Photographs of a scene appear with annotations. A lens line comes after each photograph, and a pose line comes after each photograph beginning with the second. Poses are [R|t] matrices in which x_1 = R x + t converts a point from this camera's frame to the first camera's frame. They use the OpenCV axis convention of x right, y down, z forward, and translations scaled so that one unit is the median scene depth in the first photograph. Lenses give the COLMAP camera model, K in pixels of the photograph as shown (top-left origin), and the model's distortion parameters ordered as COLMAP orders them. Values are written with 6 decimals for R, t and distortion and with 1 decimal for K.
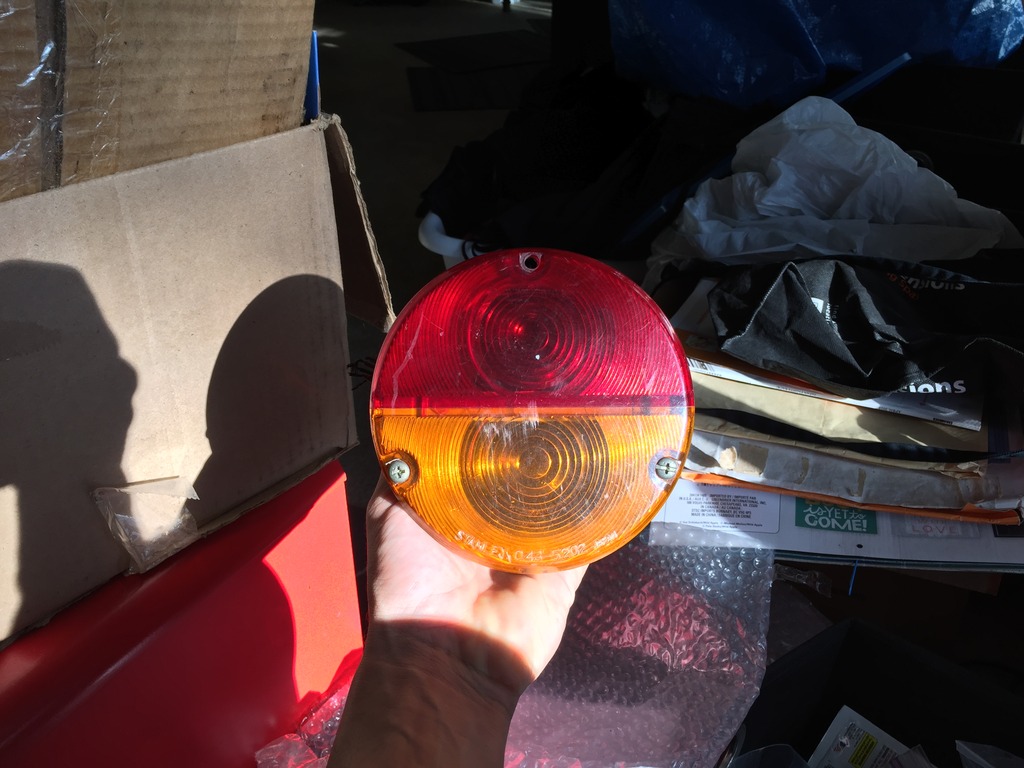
lens RADIAL K [[891.6, 0, 524.1], [0, 891.6, 390.3], [0, 0, 1]] dist [0.084301, -0.141110]
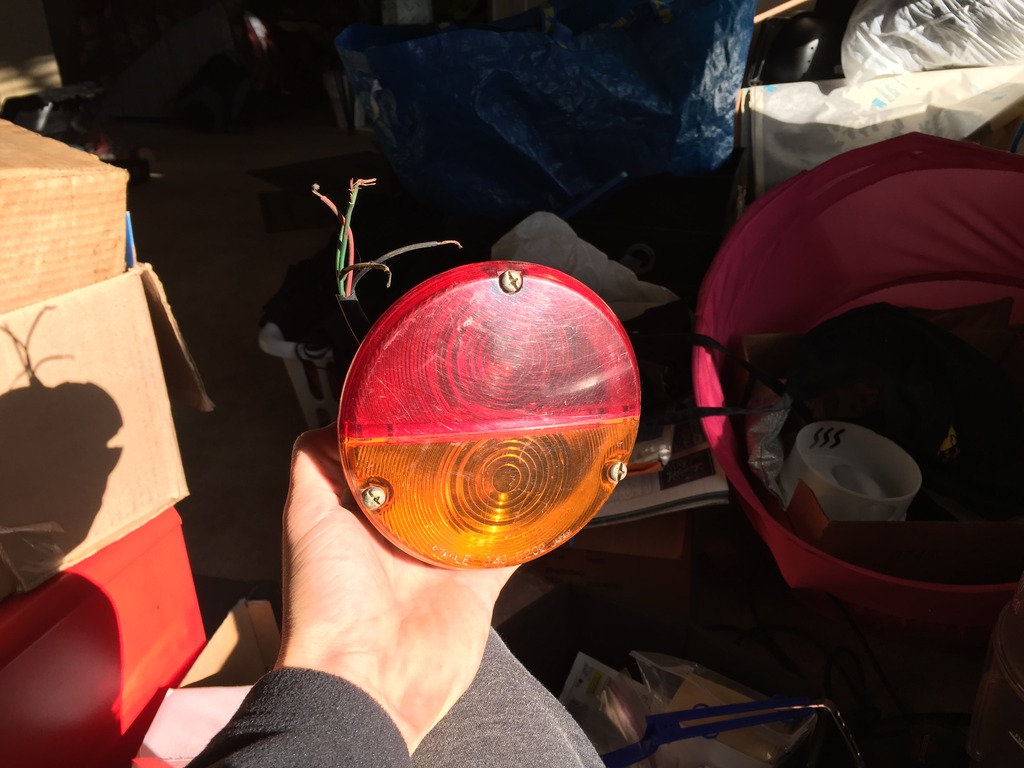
lens RADIAL K [[868.2, 0, 512.0], [0, 868.2, 384.0], [0, 0, 1]] dist [0.052226, -0.065684]
pose [[0.987196, -0.096731, 0.126834, 0.197022], [0.110053, 0.988615, -0.102609, 0.112517], [-0.115465, 0.115253, 0.986603, -0.510531]]
